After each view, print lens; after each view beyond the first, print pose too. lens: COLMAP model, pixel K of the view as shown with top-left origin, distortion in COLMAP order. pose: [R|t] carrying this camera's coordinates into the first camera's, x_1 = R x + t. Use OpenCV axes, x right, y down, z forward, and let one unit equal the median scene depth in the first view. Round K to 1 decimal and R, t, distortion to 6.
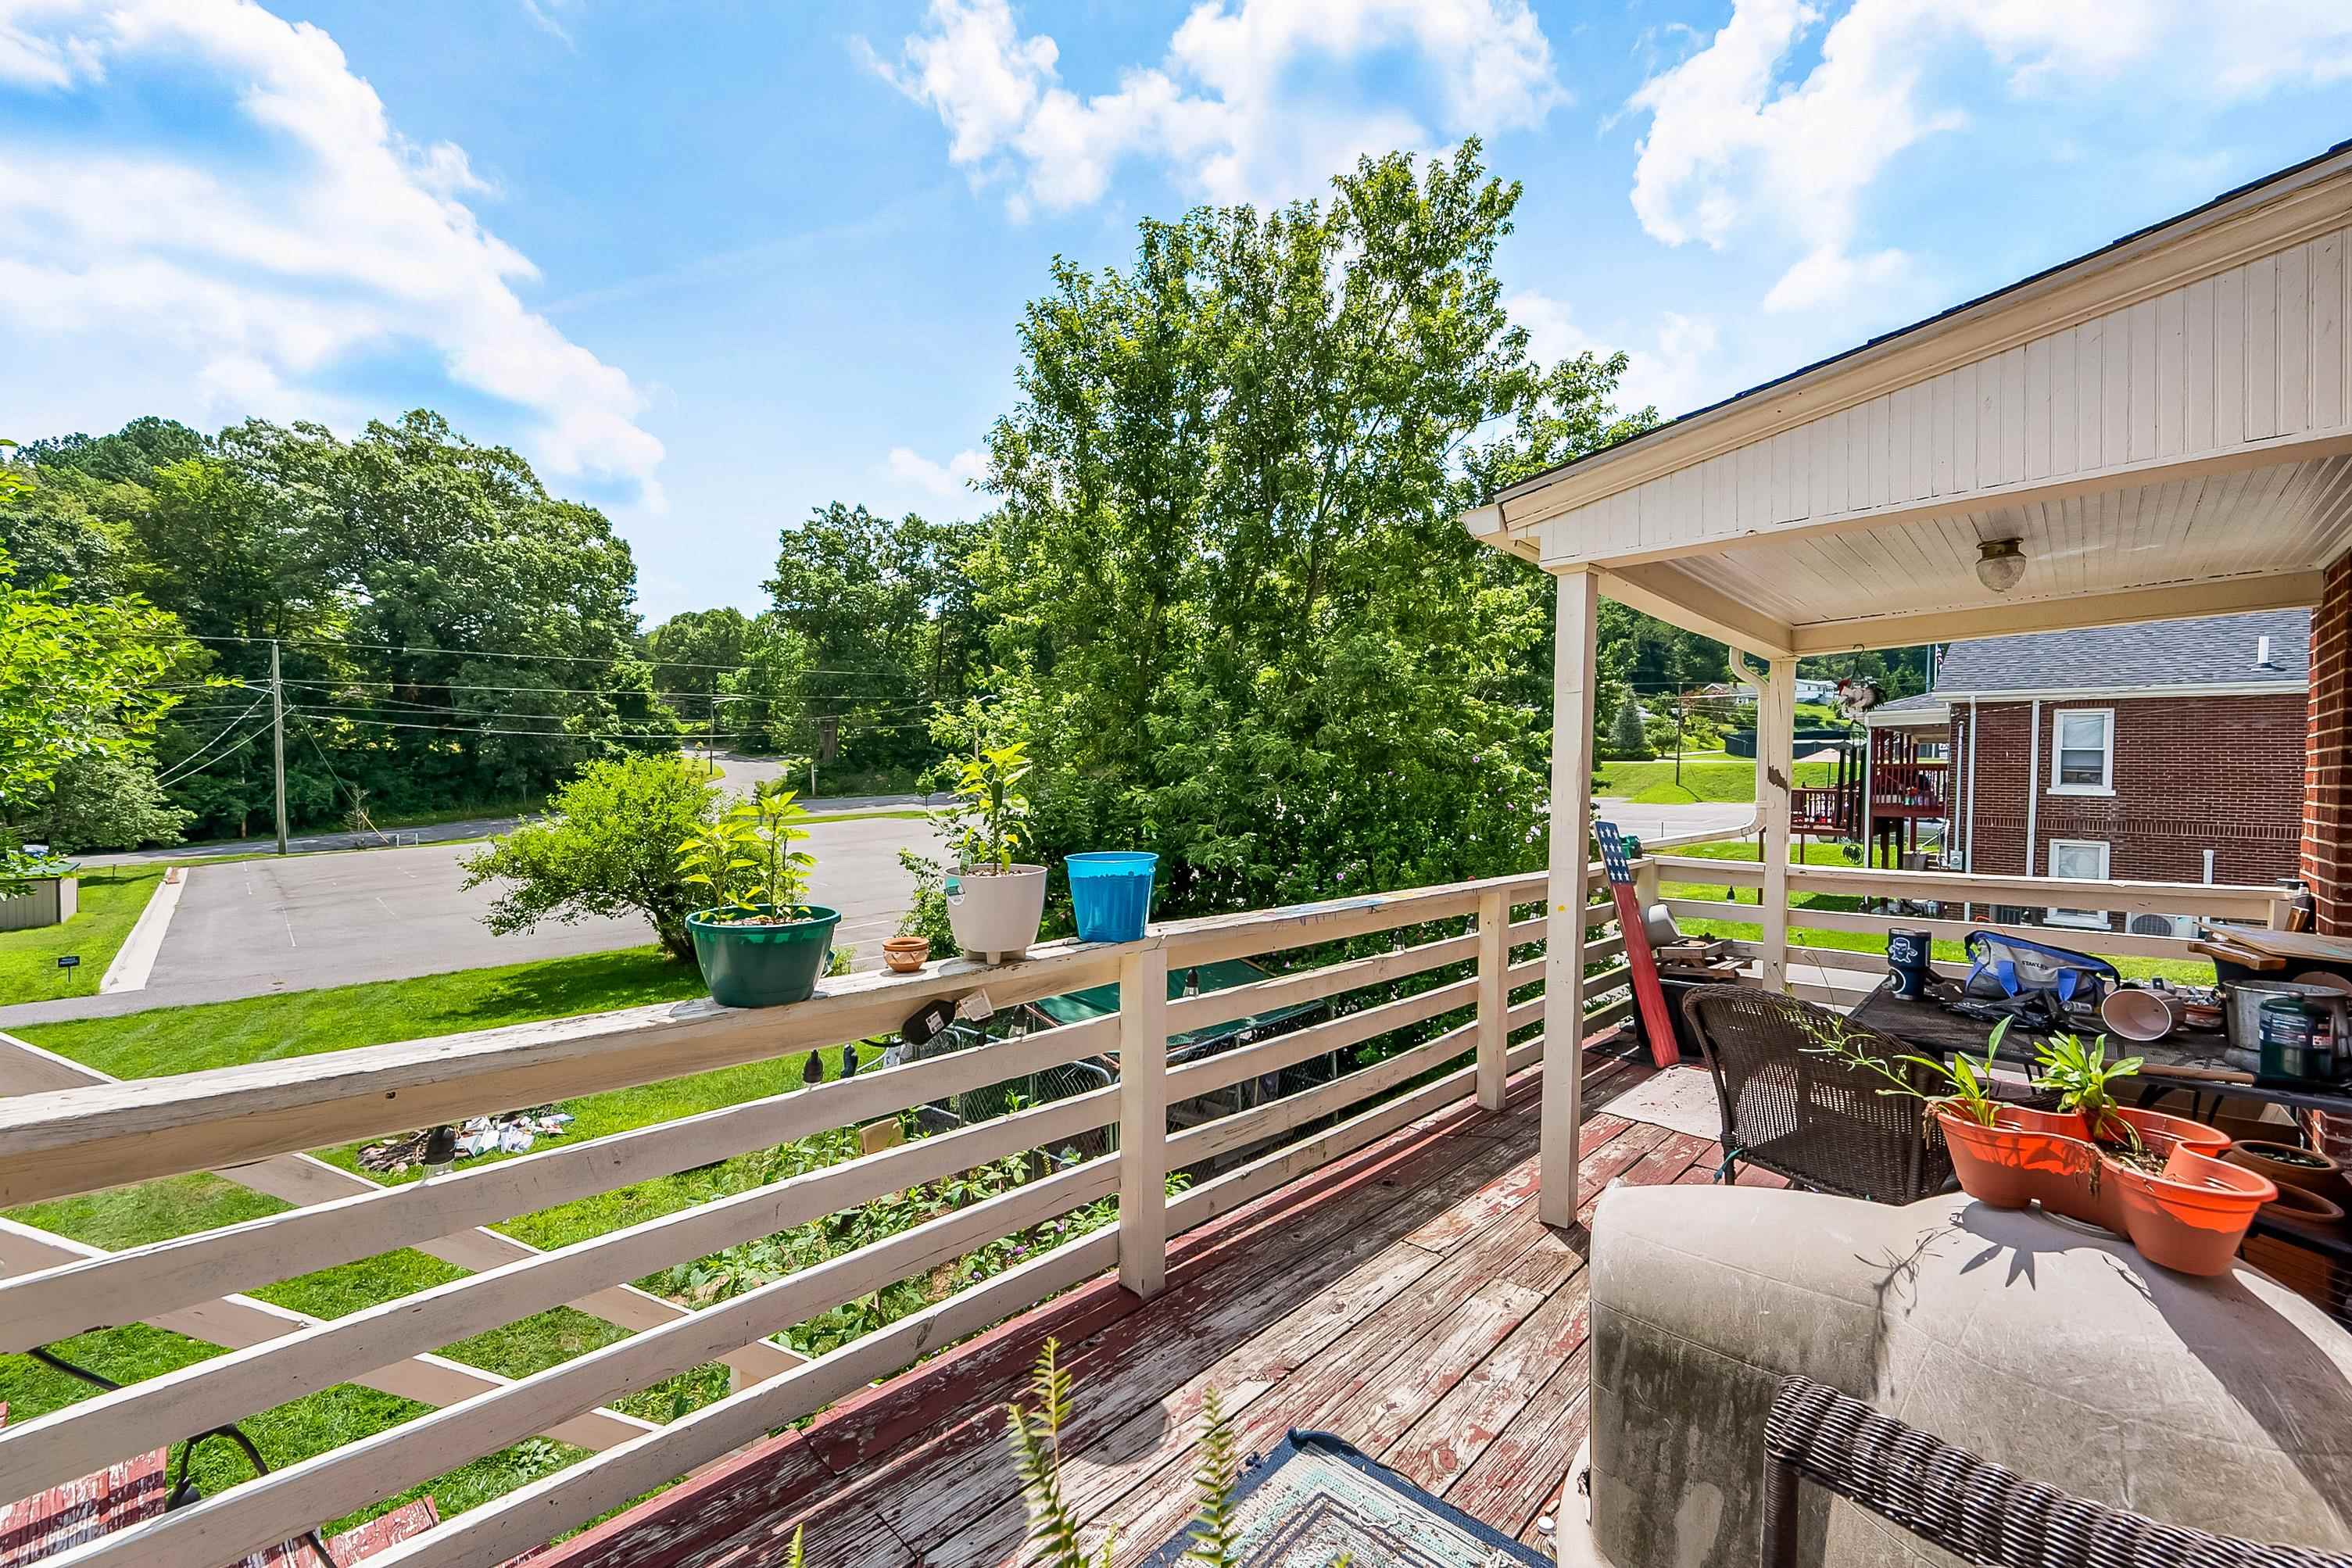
lens RADIAL K [[947.1, 0, 1178.5], [0, 947.1, 774.2], [0, 0, 1]] dist [0.008554, -0.002771]
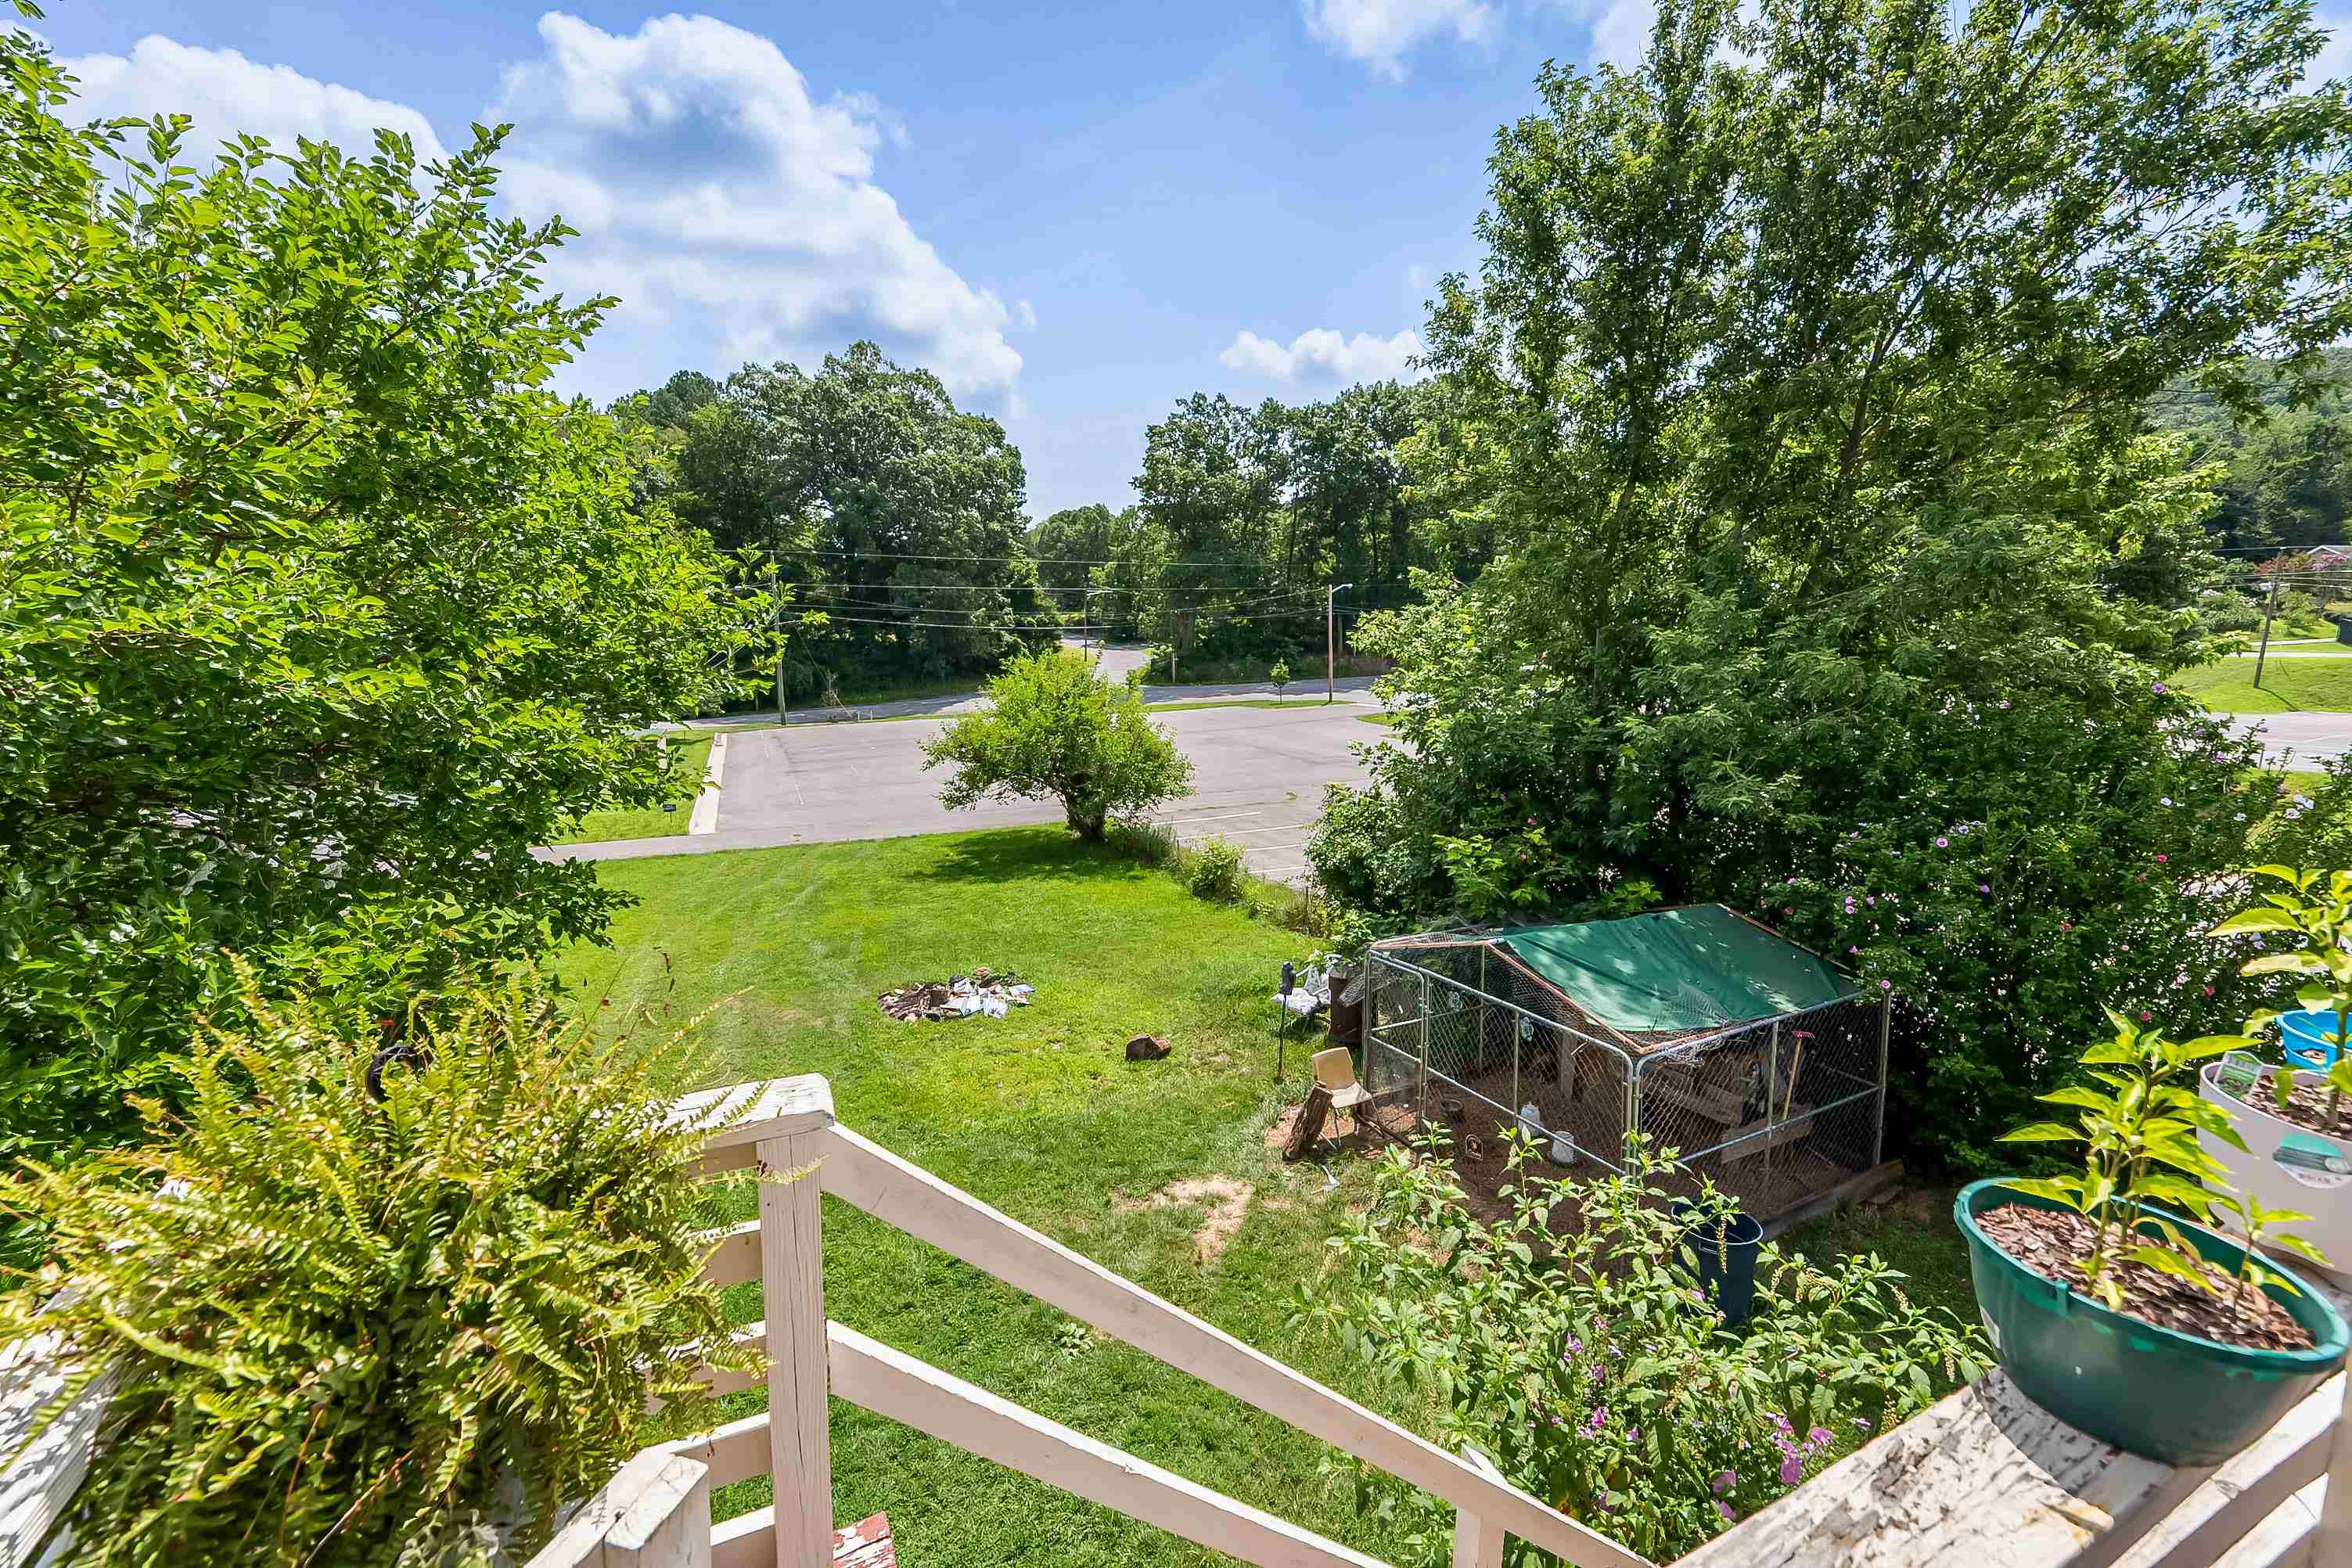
lens RADIAL K [[943.6, 0, 1179.5], [0, 943.6, 769.9], [0, 0, 1]] dist [0.003707, -0.000313]
pose [[0.939244, 0.048238, -0.339844, -0.031800], [-0.009043, 0.993210, 0.115987, -0.006974], [0.343131, -0.105867, 0.933302, 0.015052]]
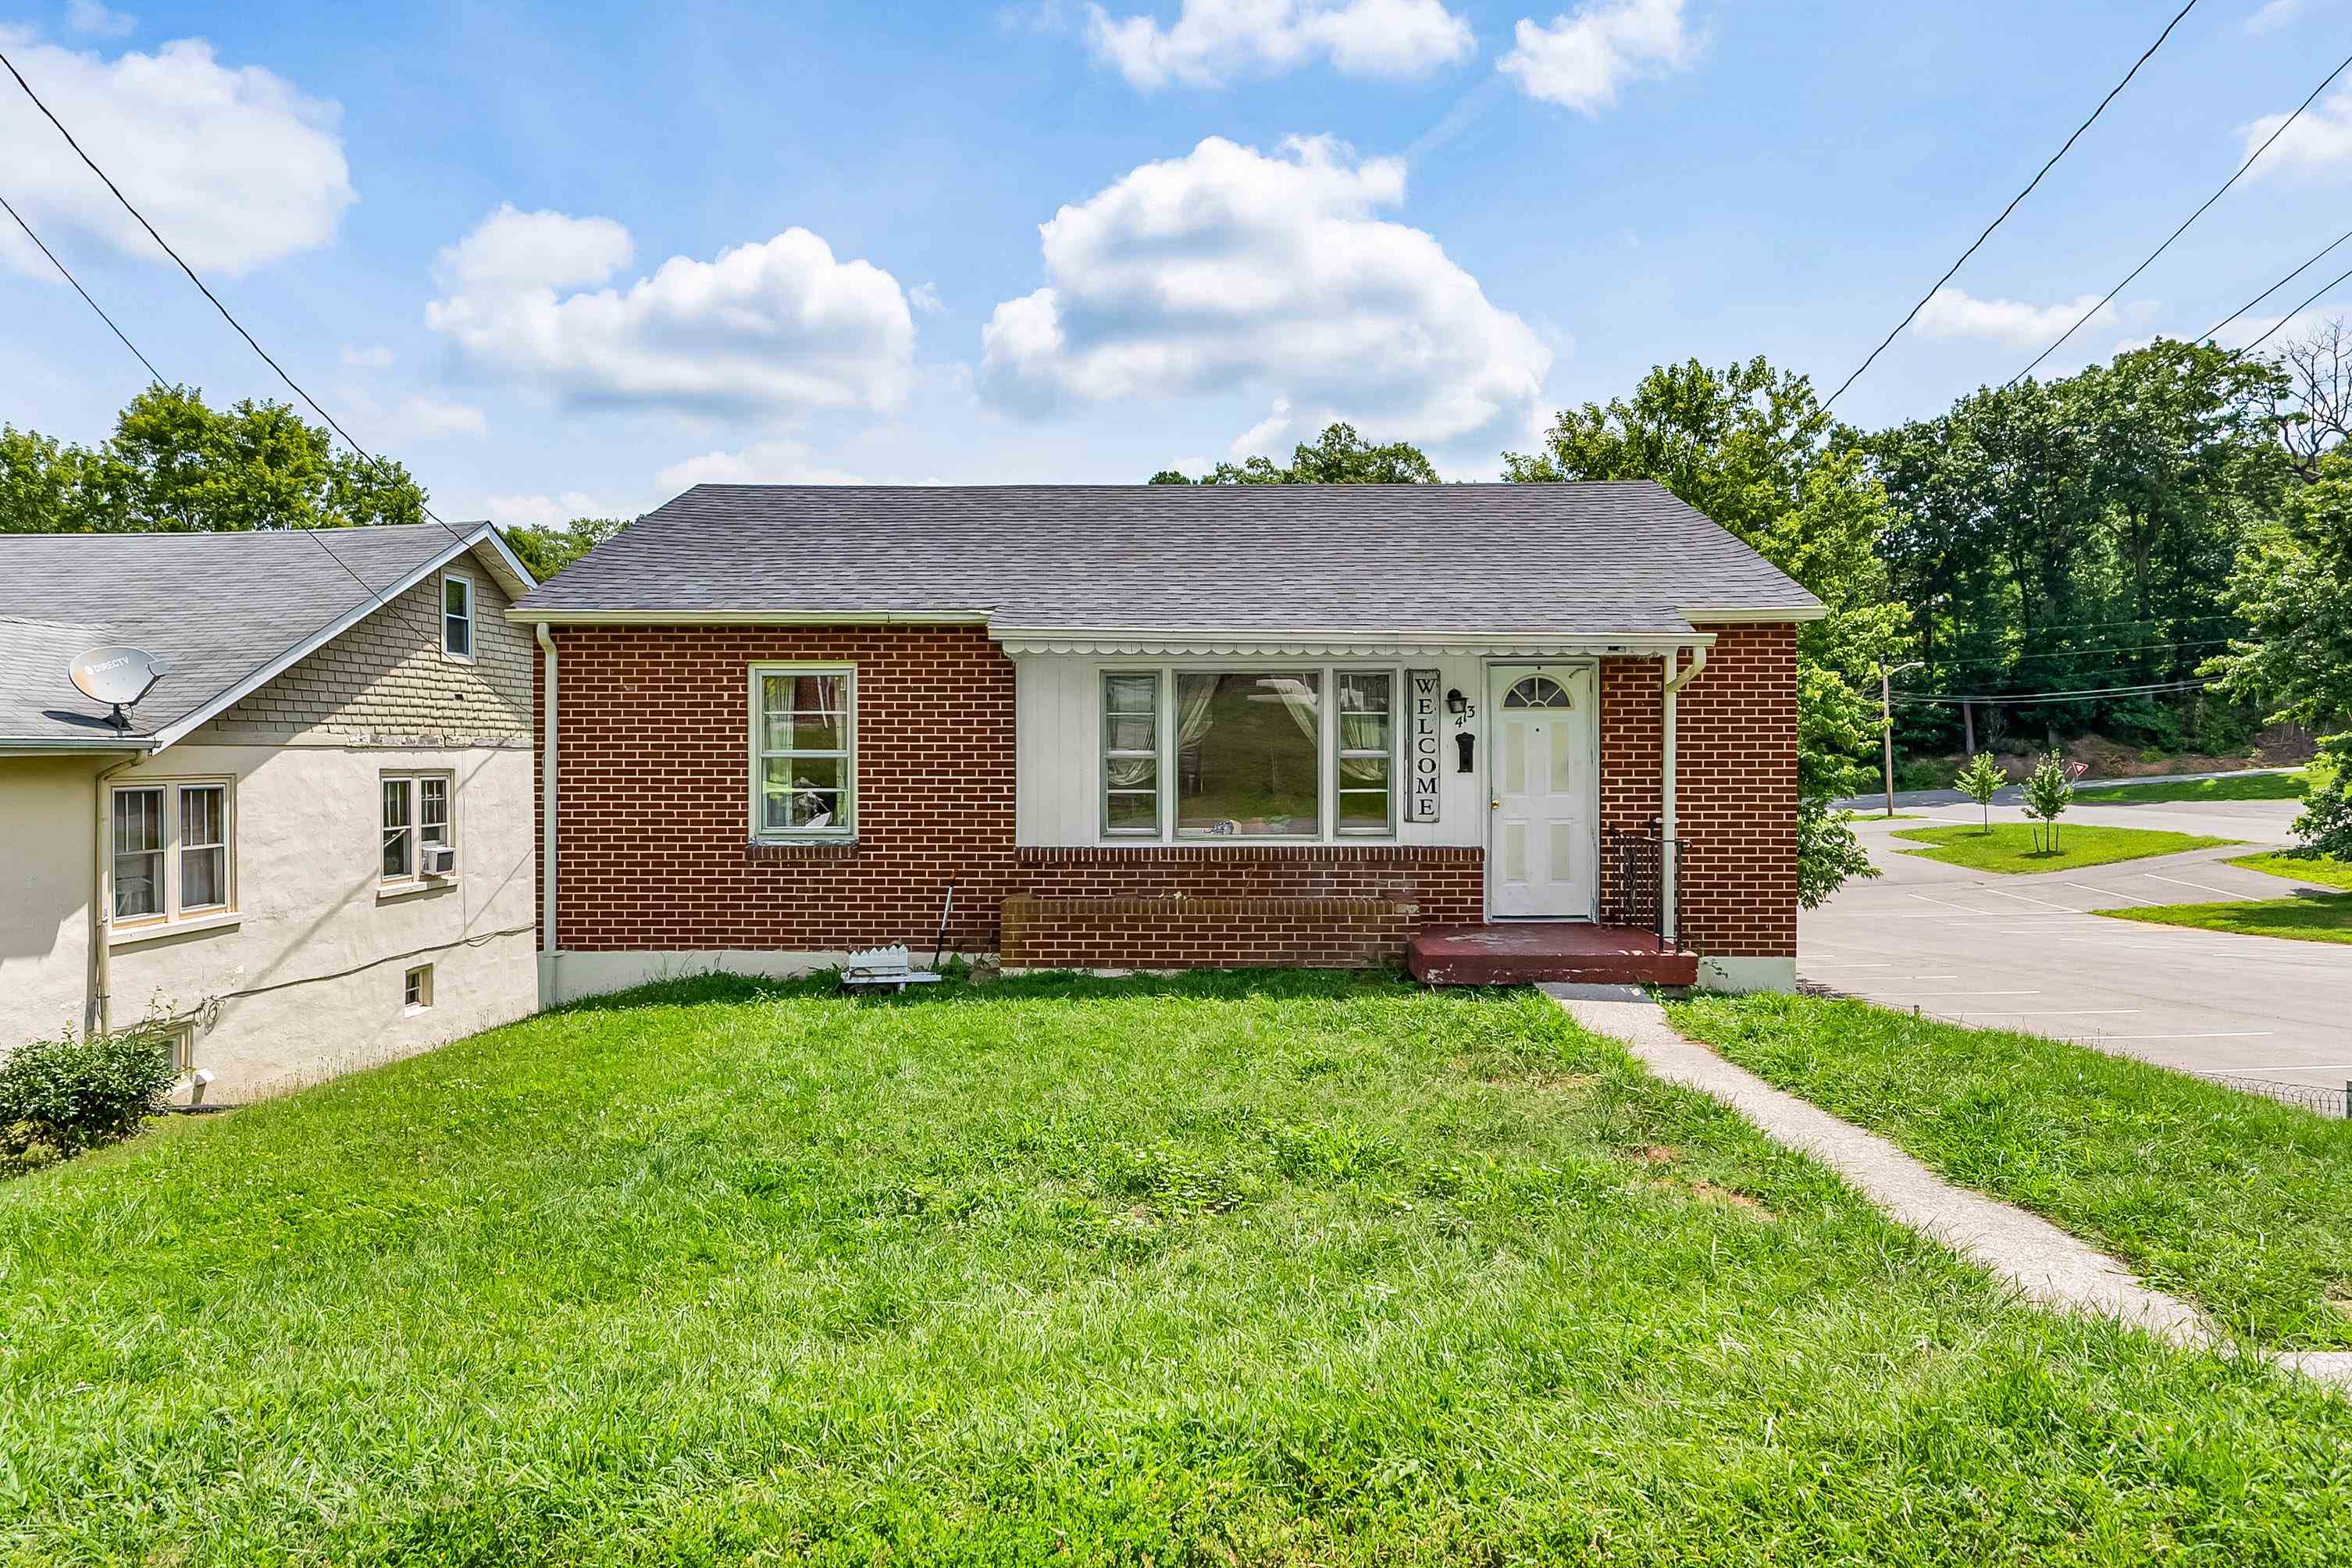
lens RADIAL K [[1380.5, 0, 1176.4], [0, 1380.5, 762.9], [0, 0, 1]] dist [0.002512, -0.000598]
pose [[0.681952, -0.011734, -0.731303, 0.331135], [0.005323, 0.999924, -0.011080, 0.007424], [0.731377, 0.003663, 0.681963, -0.279210]]
